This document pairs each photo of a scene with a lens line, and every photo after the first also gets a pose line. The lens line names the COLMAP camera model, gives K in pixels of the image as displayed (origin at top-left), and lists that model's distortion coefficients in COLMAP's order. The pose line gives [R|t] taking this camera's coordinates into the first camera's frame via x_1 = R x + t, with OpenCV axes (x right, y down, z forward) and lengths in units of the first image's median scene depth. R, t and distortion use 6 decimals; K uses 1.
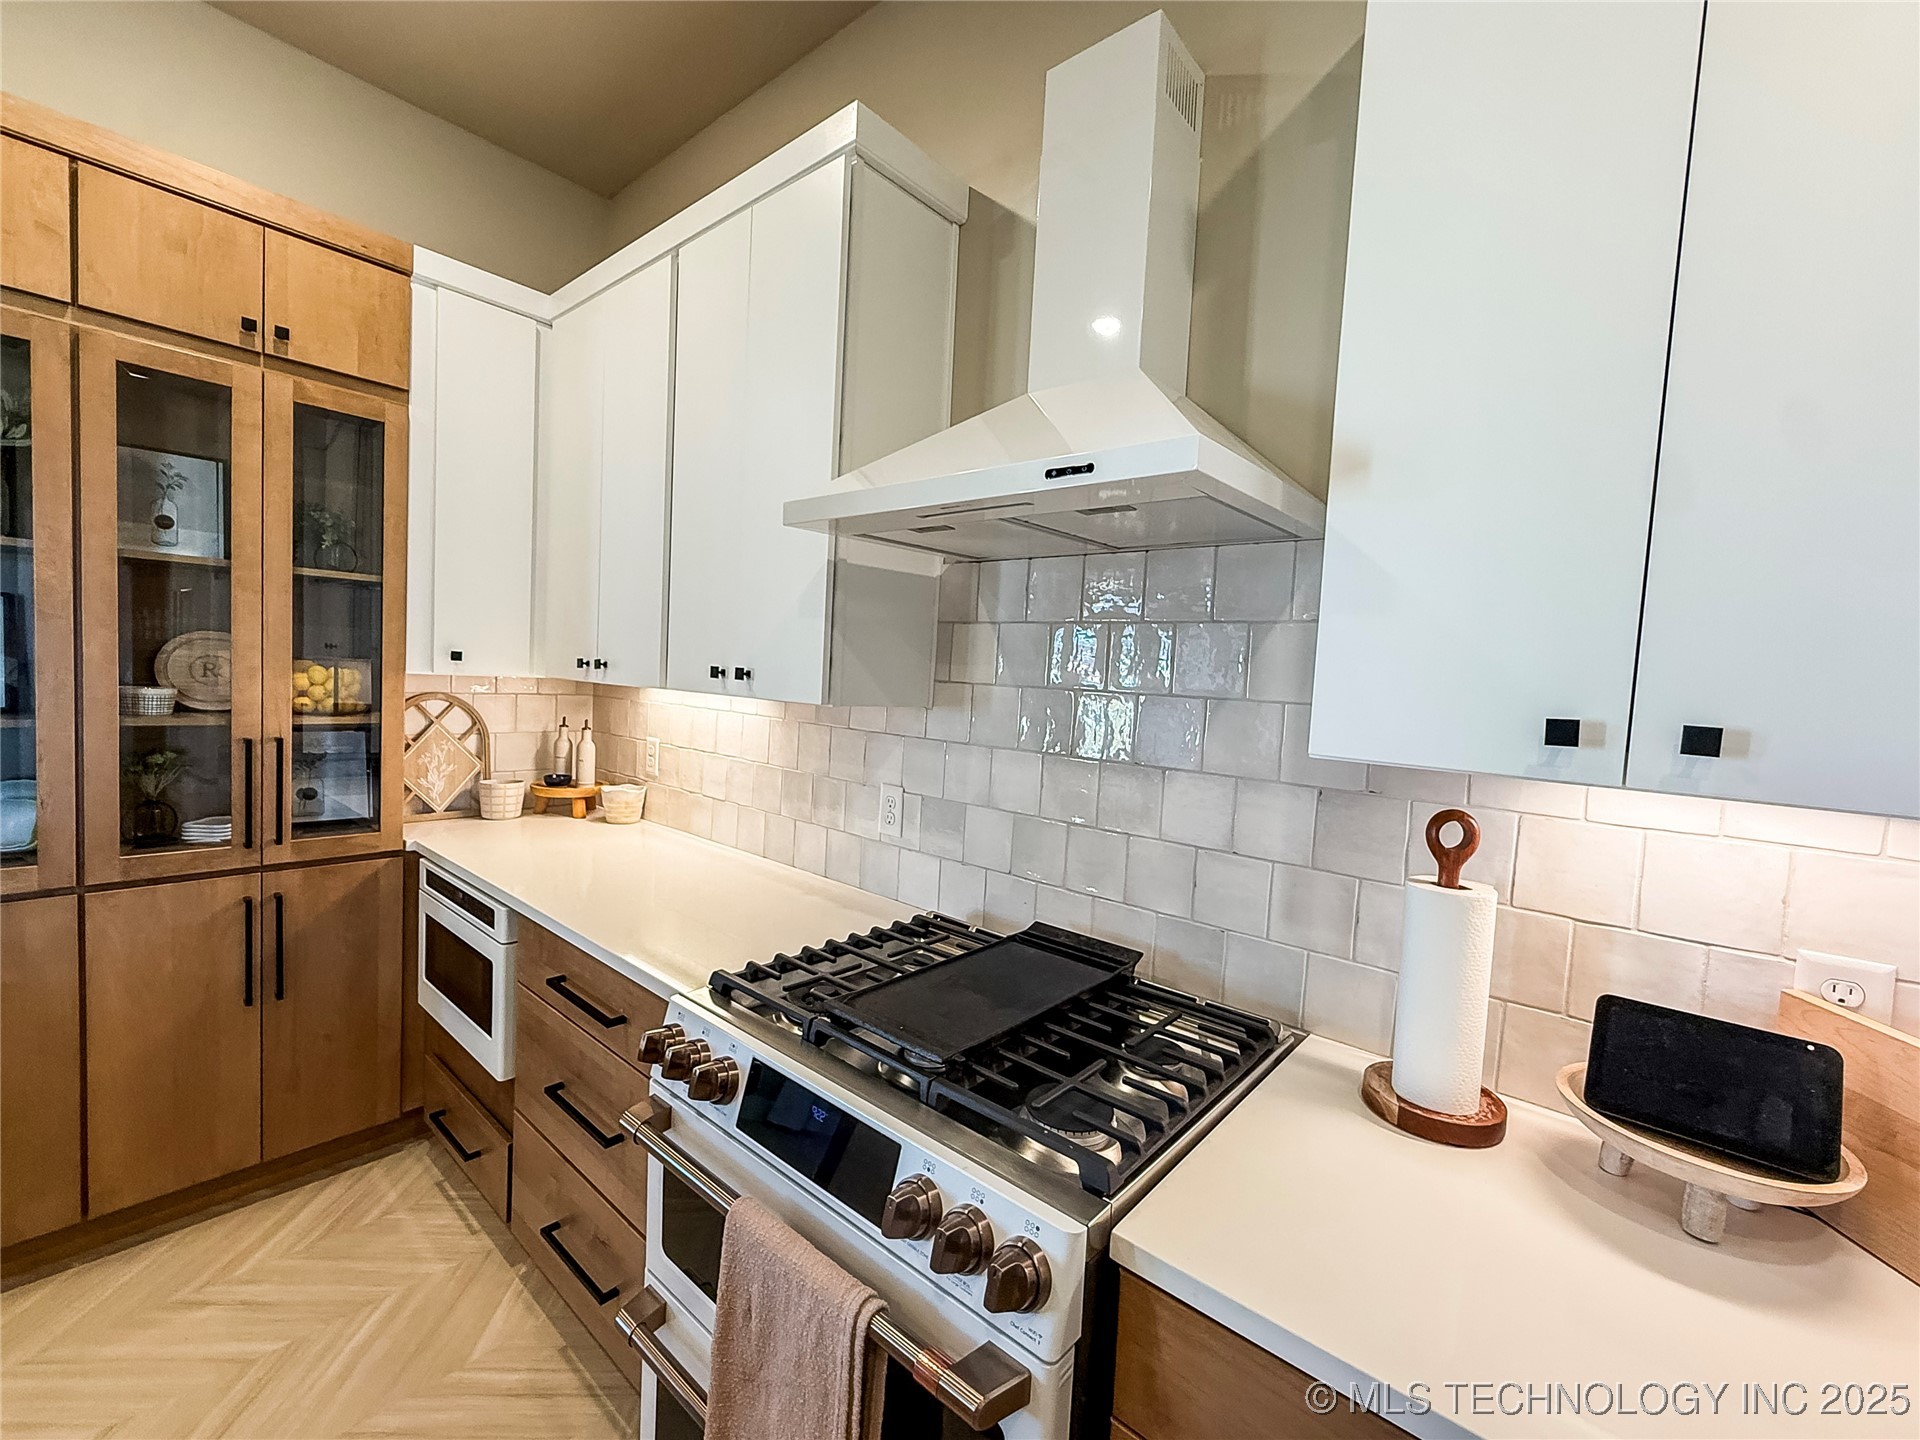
lens RADIAL K [[800.9, 0, 964.3], [0, 800.9, 725.4], [0, 0, 1]] dist [0.004128, -0.001466]
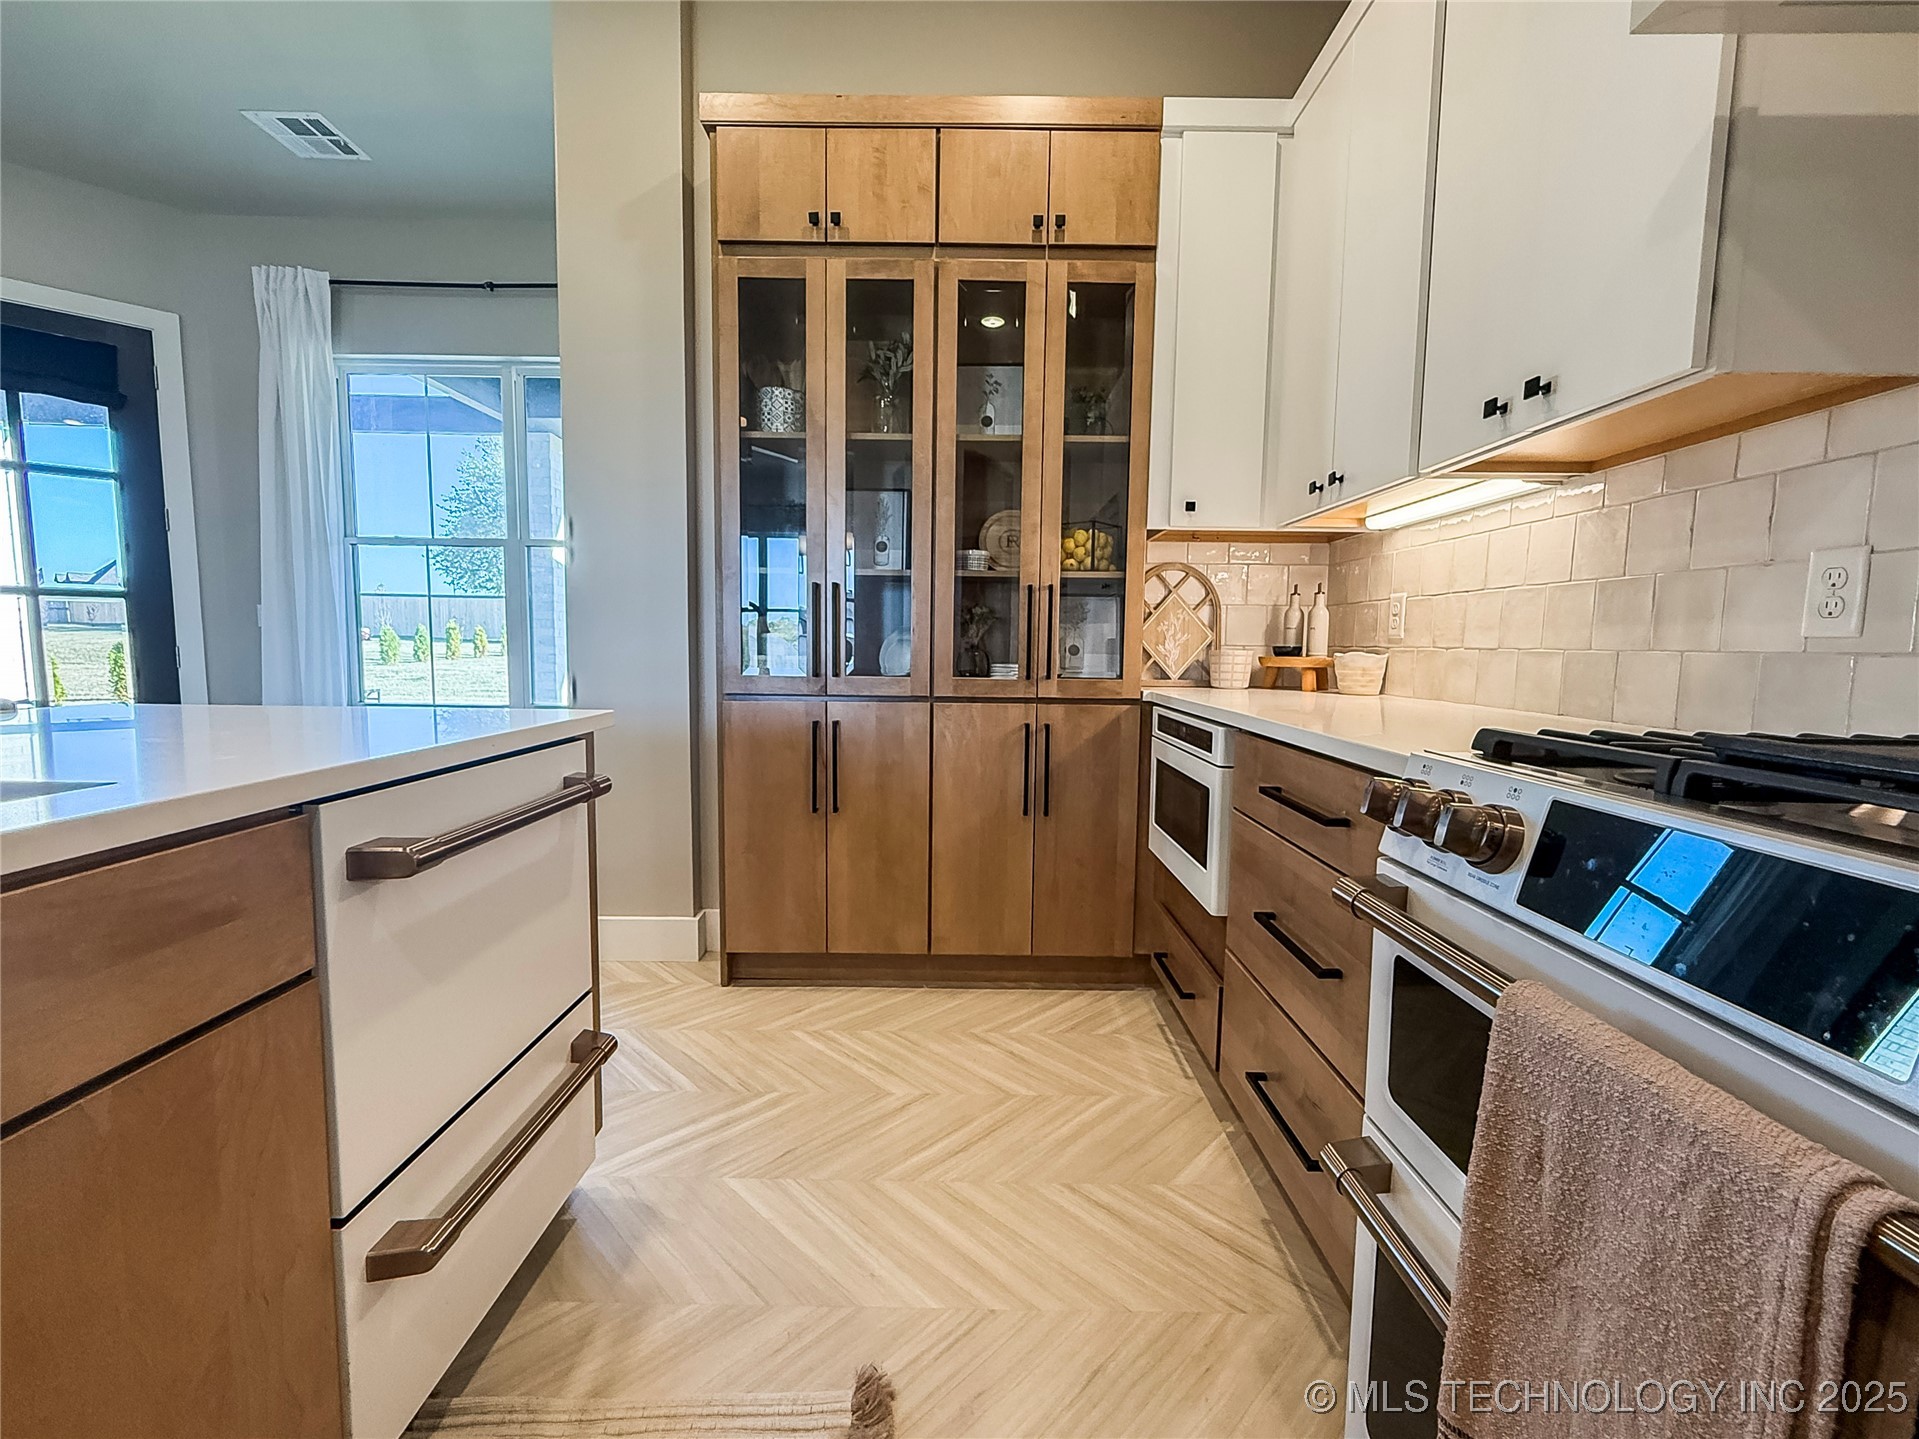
lens RADIAL K [[826.9, 0, 947.1], [0, 826.9, 723.9], [0, 0, 1]] dist [-0.001143, -0.000462]
pose [[0.642317, 0.026080, -0.765995, -0.045474], [-0.022325, 0.999633, 0.015314, 0.203741], [0.766114, 0.007264, 0.642664, 0.138902]]
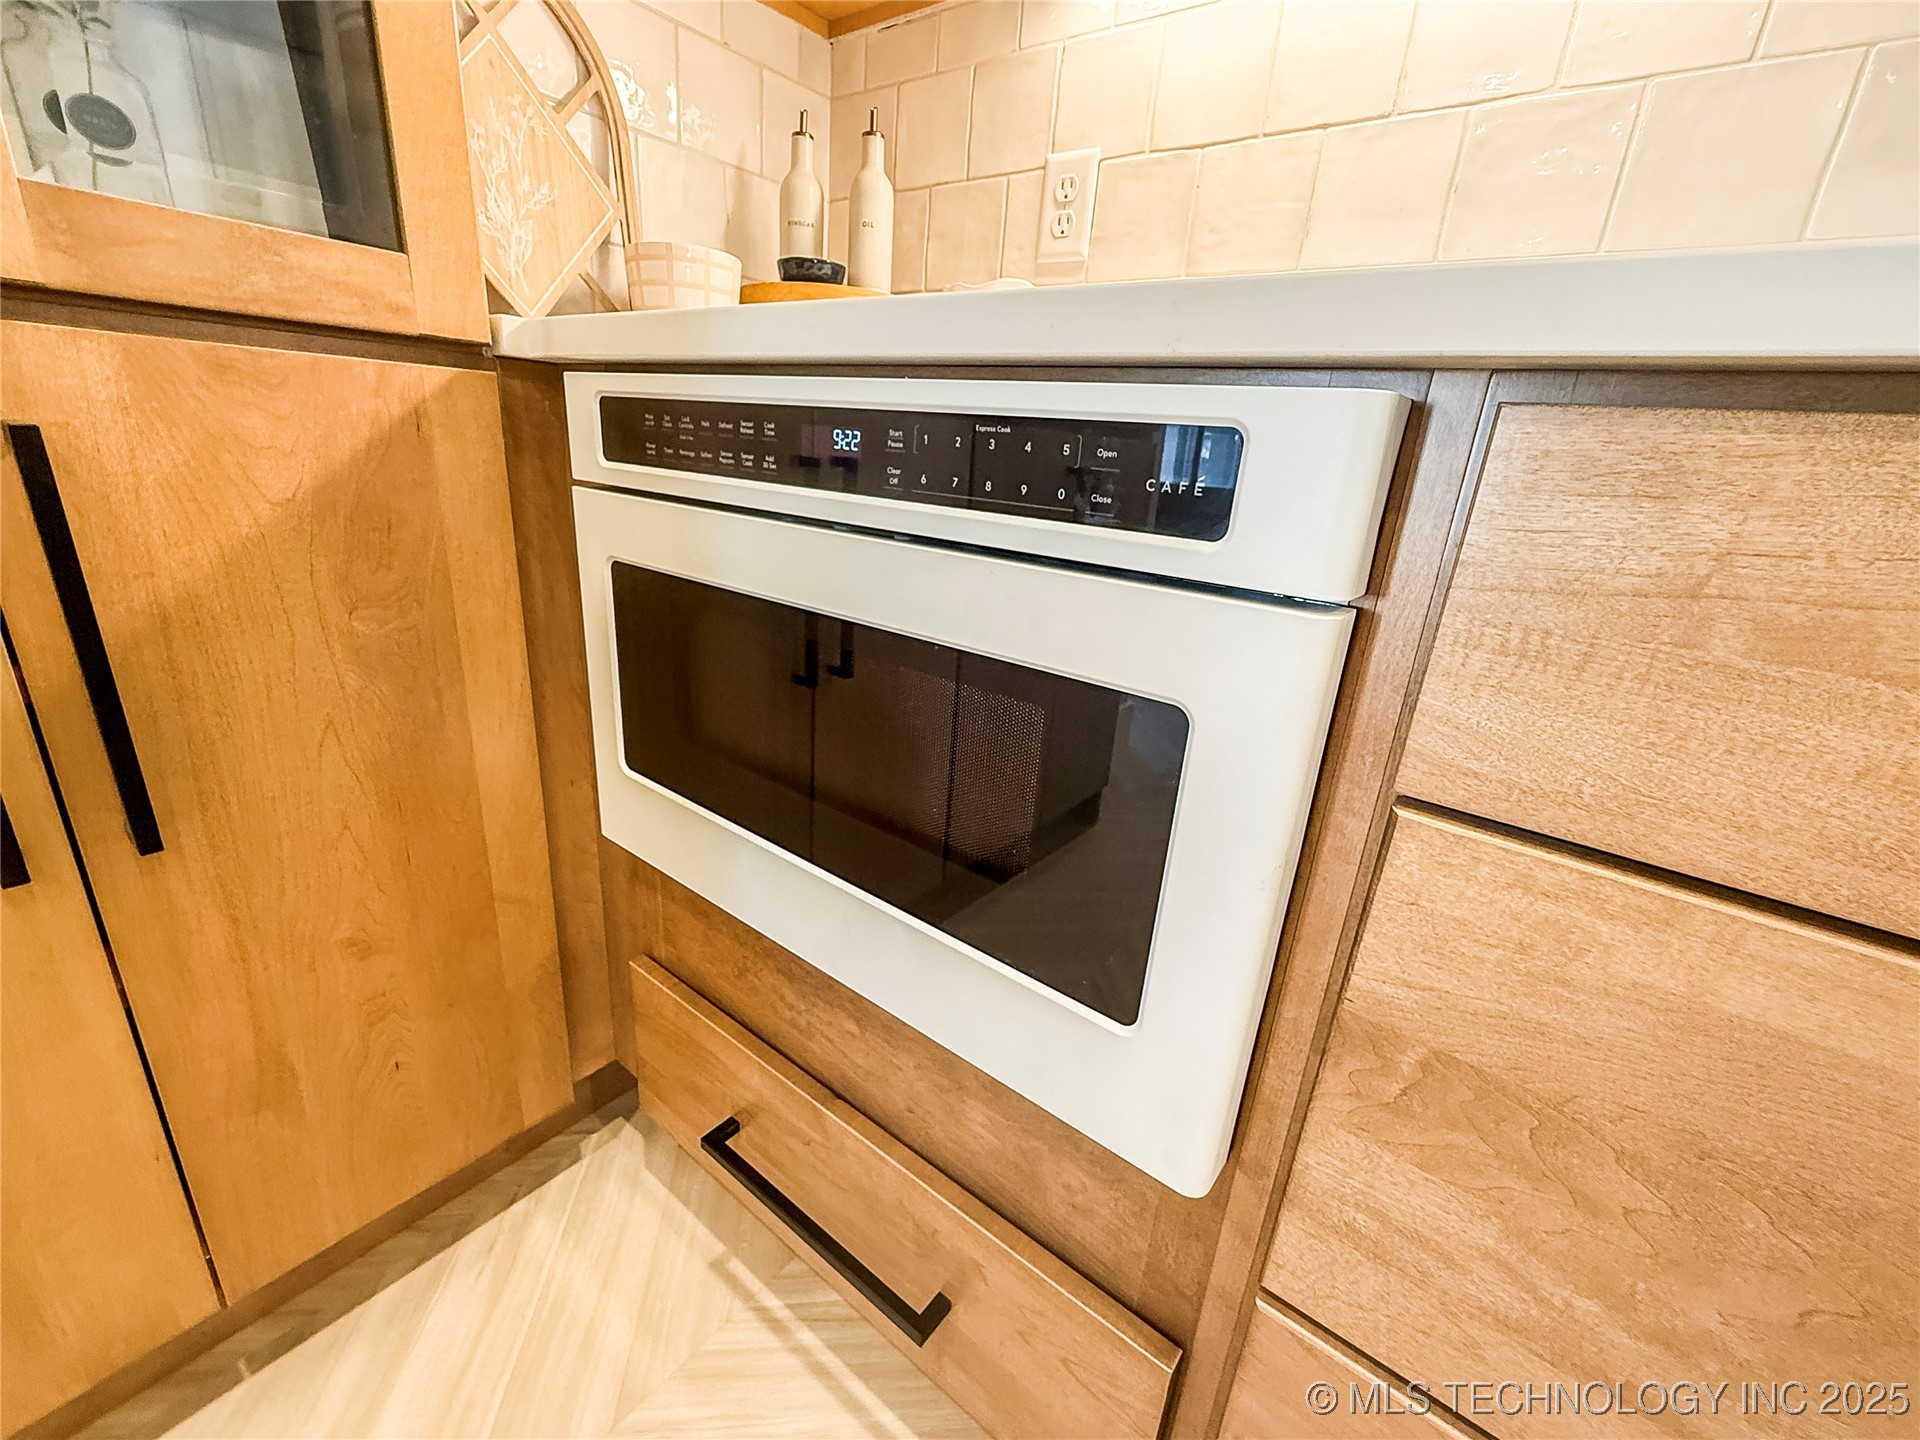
lens RADIAL K [[800.9, 0, 962.1], [0, 800.9, 719.4], [0, 0, 1]] dist [0.004128, -0.001466]
pose [[0.998573, 0.000568, 0.053393, -0.631617], [-0.014991, 0.962708, 0.270128, 0.236383], [-0.051249, -0.270543, 0.961343, 0.783109]]
